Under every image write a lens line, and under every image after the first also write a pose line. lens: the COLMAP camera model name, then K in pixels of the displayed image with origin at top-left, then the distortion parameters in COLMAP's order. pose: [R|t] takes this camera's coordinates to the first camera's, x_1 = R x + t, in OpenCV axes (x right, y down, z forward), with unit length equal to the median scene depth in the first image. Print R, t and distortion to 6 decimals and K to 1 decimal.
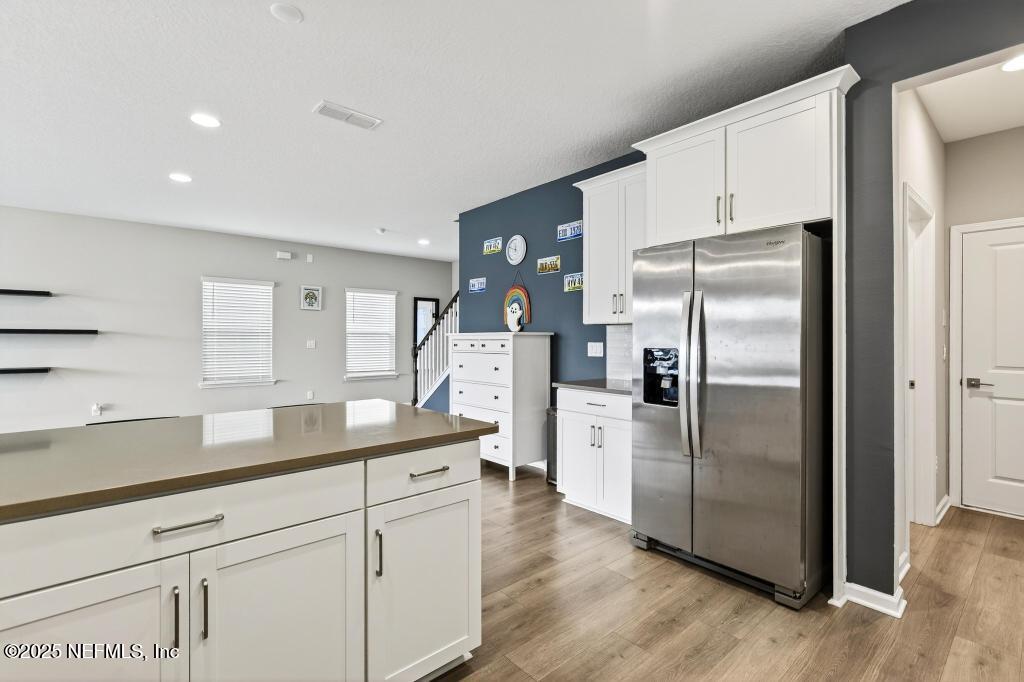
lens RADIAL K [[465.4, 0, 508.1], [0, 465.4, 347.5], [0, 0, 1]] dist [0.002058, 0.000720]
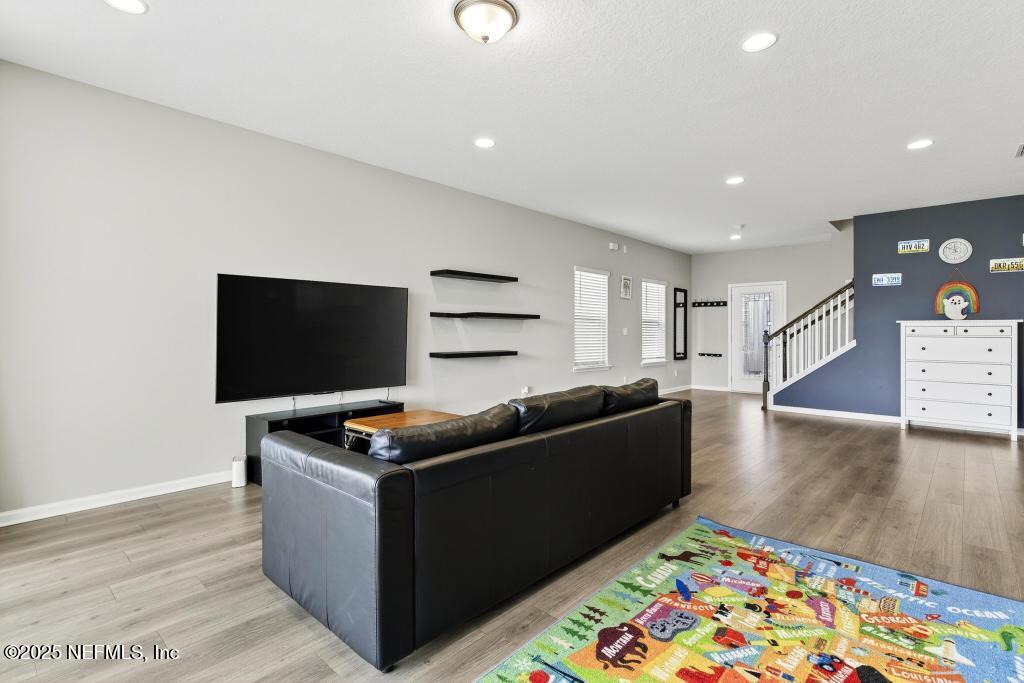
lens RADIAL K [[498.7, 0, 525.3], [0, 498.7, 330.3], [0, 0, 1]] dist [0.000367, -0.000159]
pose [[0.992003, 0.005738, 0.126085, -1.055697], [-0.003018, 0.999759, -0.021754, 0.020536], [-0.126179, 0.021199, 0.991781, -0.106681]]
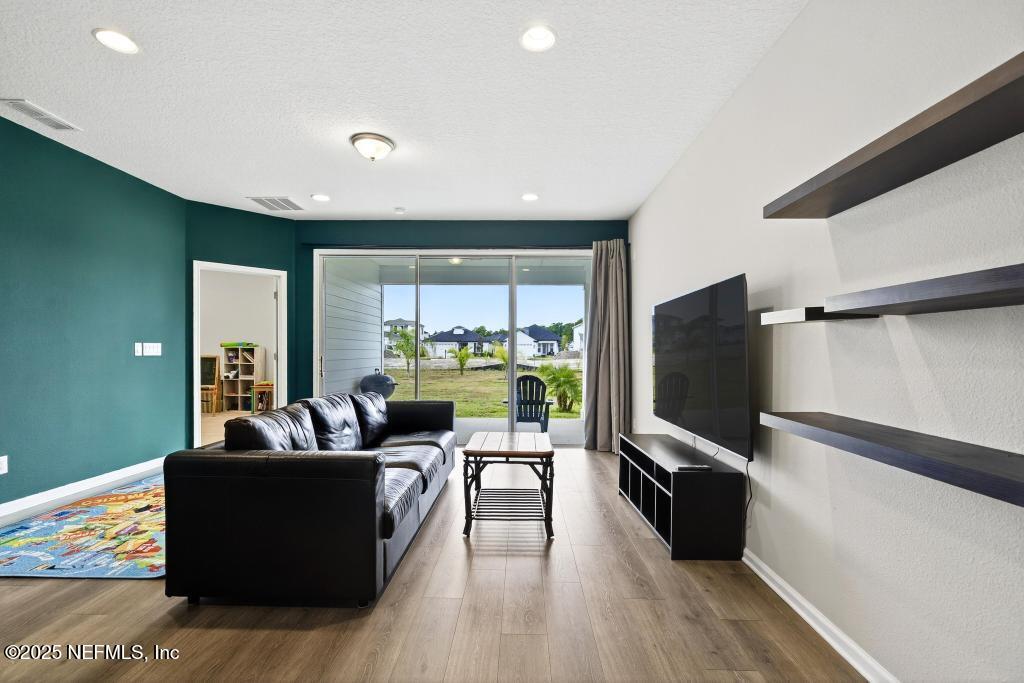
lens RADIAL K [[465.4, 0, 508.1], [0, 465.4, 348.0], [0, 0, 1]] dist [0.002058, 0.000720]
pose [[-0.682756, -0.004210, -0.730635, -0.690144], [-0.018796, 0.999754, 0.011804, -0.004608], [0.730405, 0.021792, -0.682666, 0.928305]]
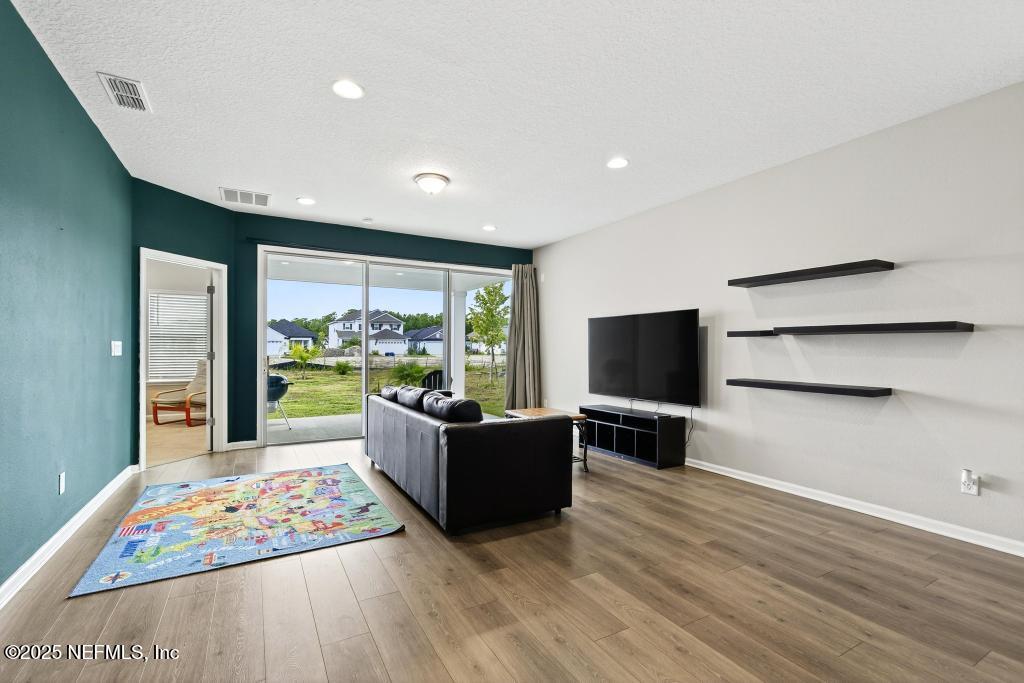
lens RADIAL K [[465.4, 0, 508.1], [0, 465.4, 348.0], [0, 0, 1]] dist [0.002058, 0.000720]
pose [[-0.212693, 0.000192, -0.977119, -0.293189], [-0.024240, 0.999691, 0.005473, -0.000608], [0.976818, 0.024850, -0.212622, 0.644803]]
